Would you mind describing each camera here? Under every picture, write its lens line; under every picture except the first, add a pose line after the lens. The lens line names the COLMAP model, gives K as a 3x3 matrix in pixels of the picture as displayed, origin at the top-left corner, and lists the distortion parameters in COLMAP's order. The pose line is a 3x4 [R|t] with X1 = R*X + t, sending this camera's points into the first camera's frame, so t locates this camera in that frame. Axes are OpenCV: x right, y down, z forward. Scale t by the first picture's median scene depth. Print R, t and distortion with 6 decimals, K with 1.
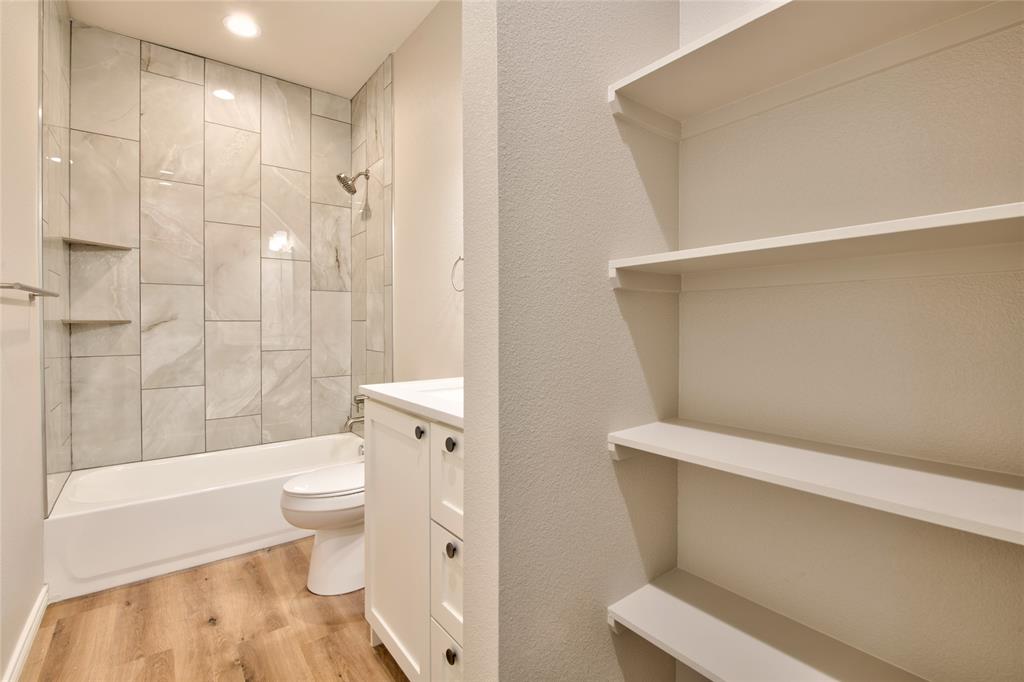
lens RADIAL K [[465.6, 0, 512.7], [0, 465.6, 330.8], [0, 0, 1]] dist [0.009099, -0.000646]
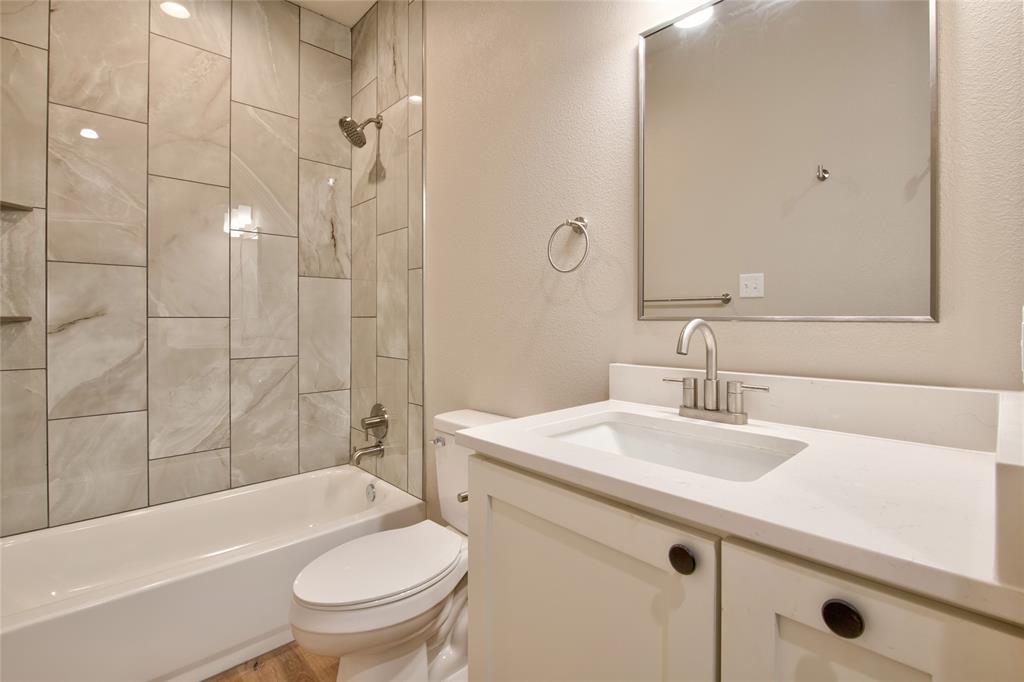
lens RADIAL K [[461.8, 0, 510.4], [0, 461.8, 323.3], [0, 0, 1]] dist [-0.001677, -0.000710]
pose [[0.994851, -0.002882, 0.101305, -0.183006], [0.003929, 0.999941, -0.010146, -0.003237], [-0.101270, 0.010492, 0.994804, 0.251028]]
